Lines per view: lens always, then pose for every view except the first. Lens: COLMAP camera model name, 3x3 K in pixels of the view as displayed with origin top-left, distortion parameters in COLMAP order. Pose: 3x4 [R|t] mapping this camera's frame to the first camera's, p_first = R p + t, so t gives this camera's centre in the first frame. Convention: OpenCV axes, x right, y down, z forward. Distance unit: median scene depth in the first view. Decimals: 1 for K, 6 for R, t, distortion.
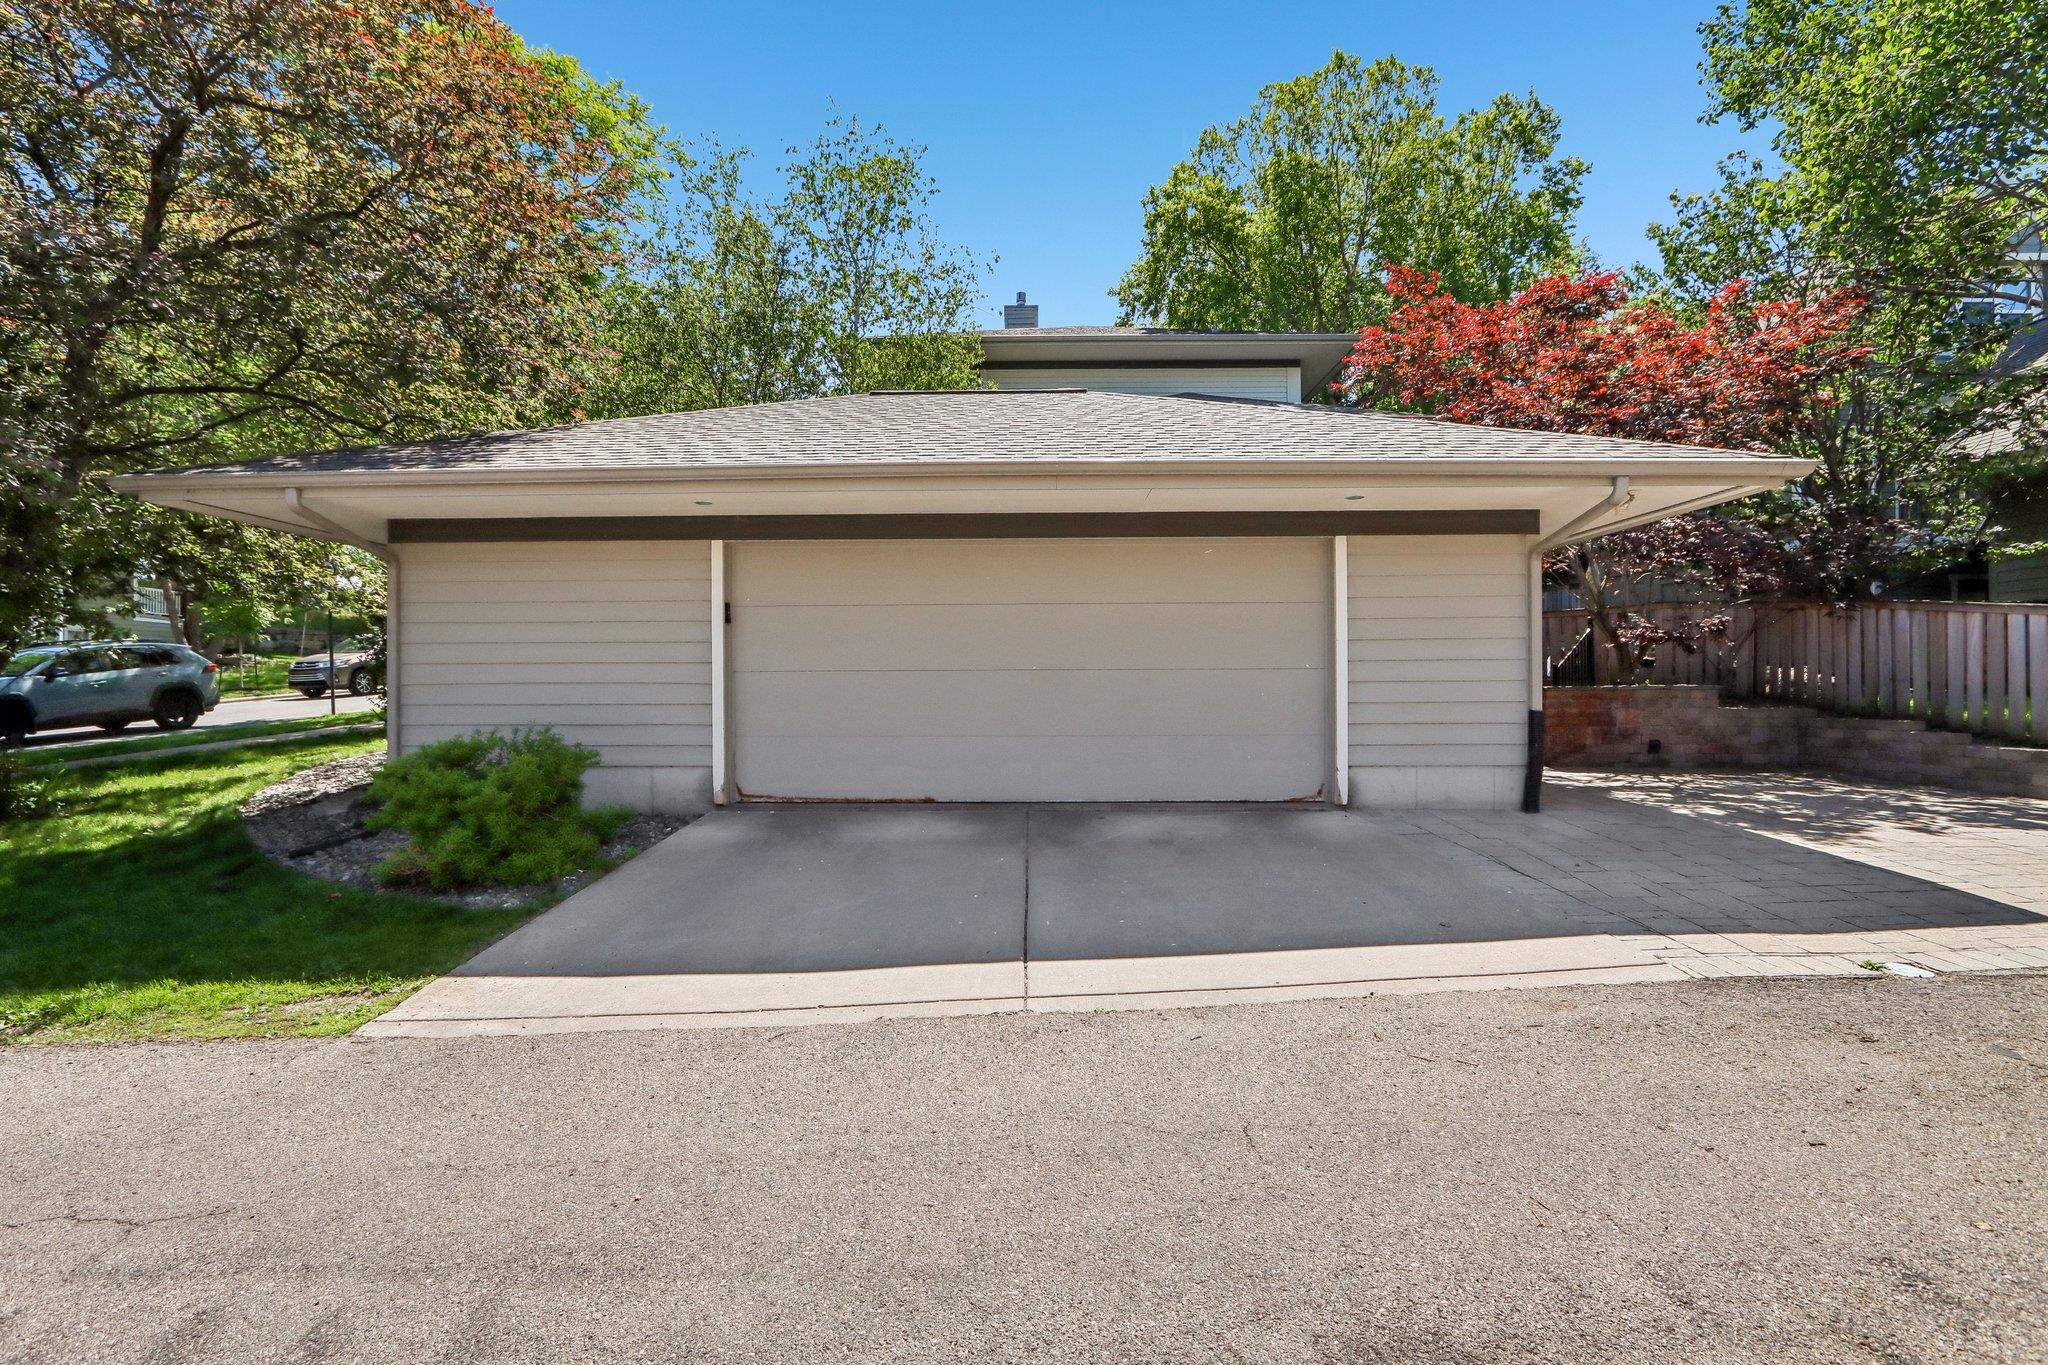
lens RADIAL K [[948.5, 0, 1026.6], [0, 948.5, 699.0], [0, 0, 1]] dist [-0.004157, -0.000227]
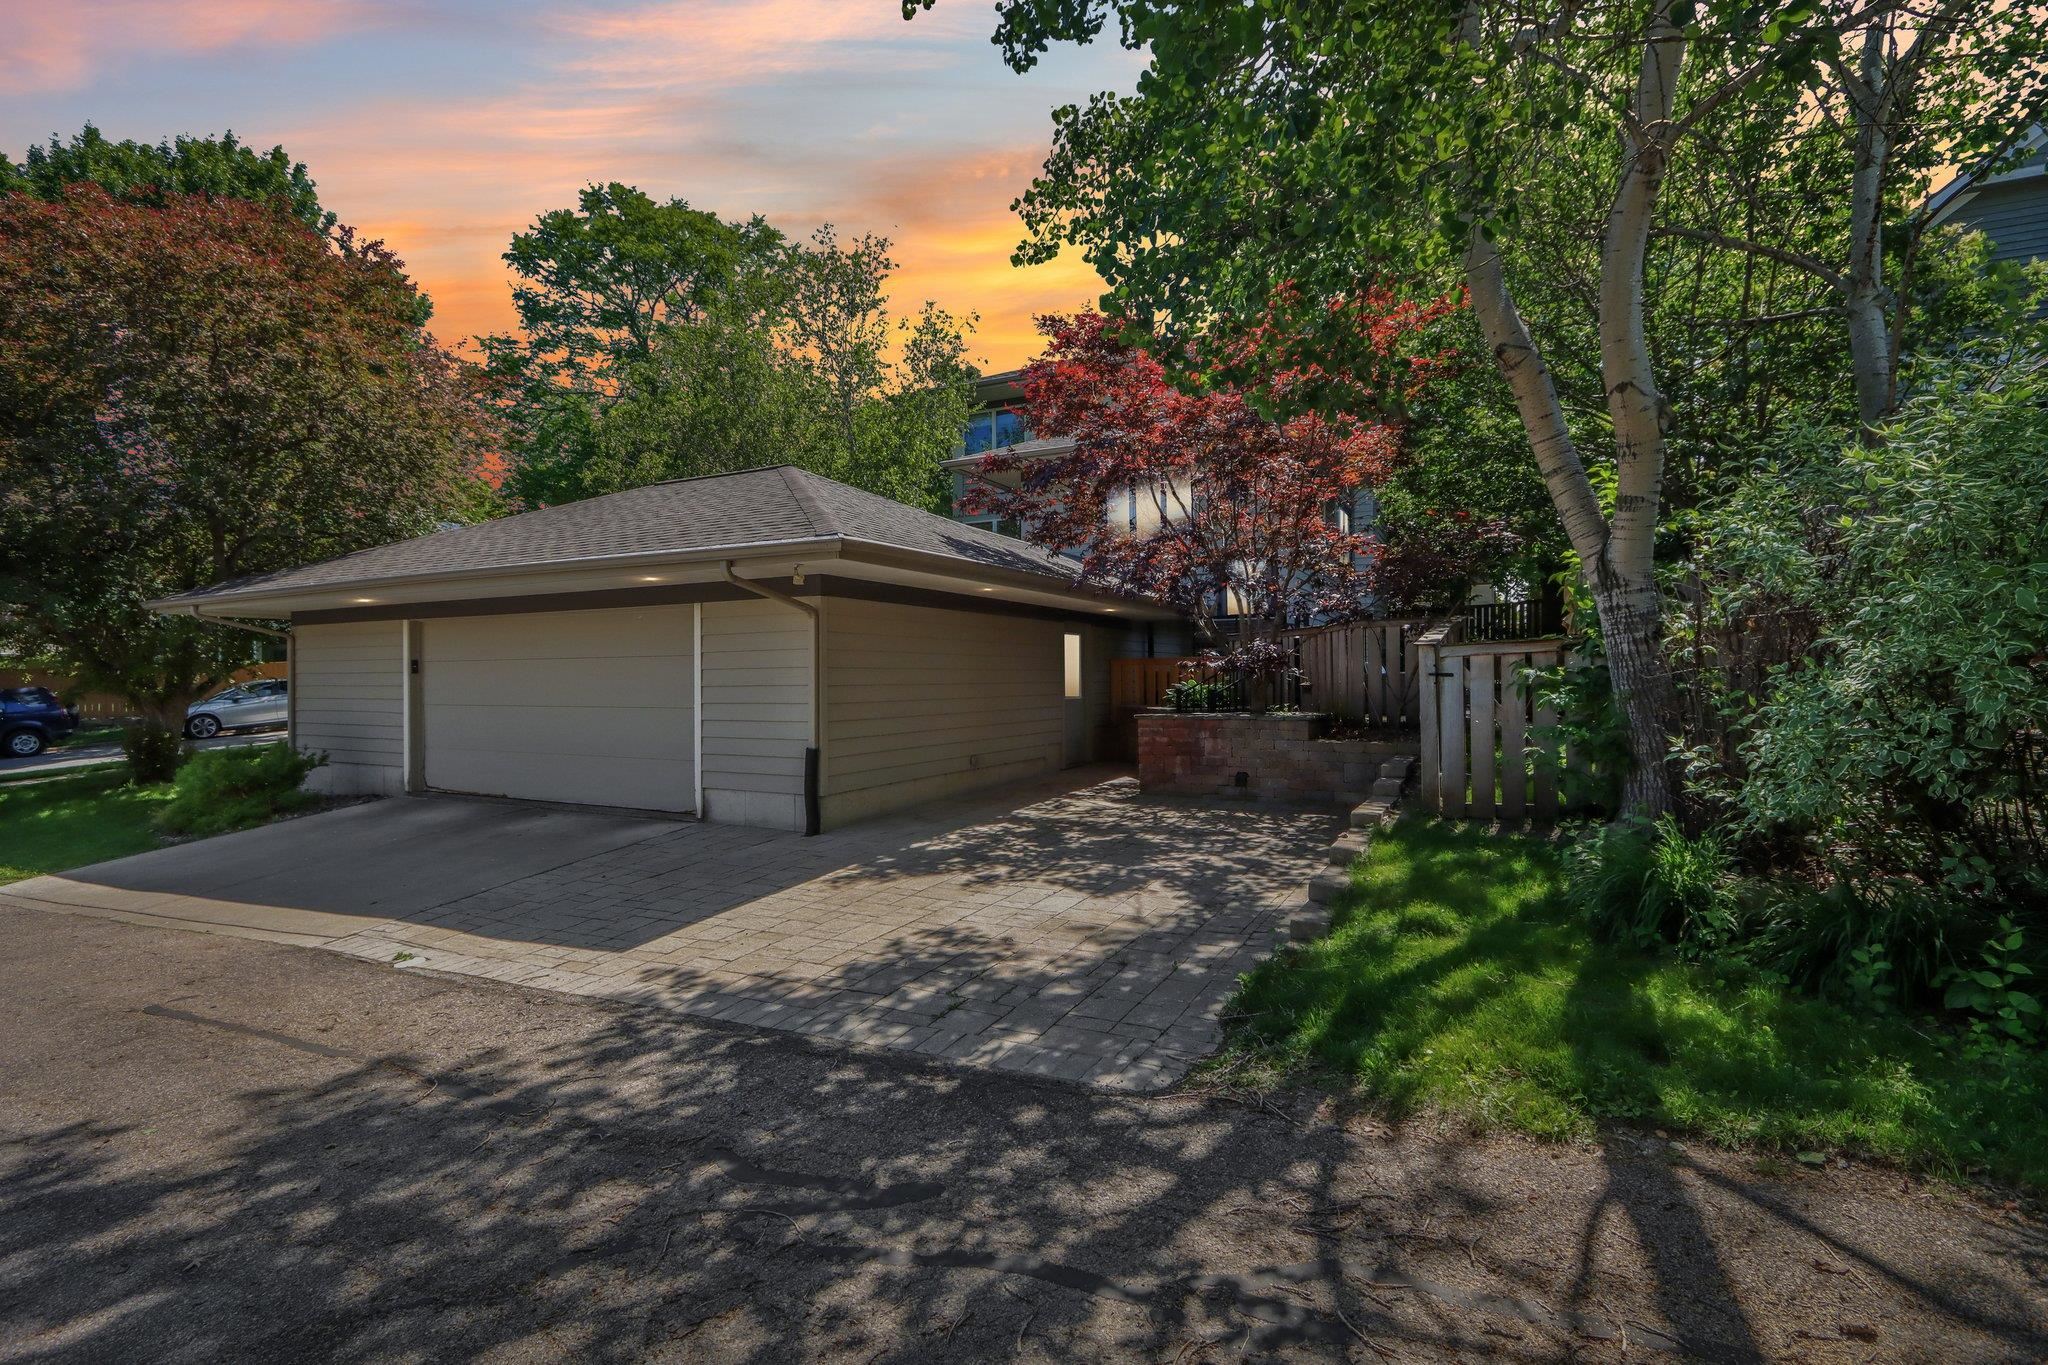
lens RADIAL K [[948.5, 0, 1026.6], [0, 948.5, 699.0], [0, 0, 1]] dist [-0.004157, -0.000227]
pose [[0.899798, 0.008334, -0.436228, 1.256967], [-0.007328, 0.999965, 0.003987, -0.053660], [0.436246, -0.000391, 0.899827, 0.058130]]
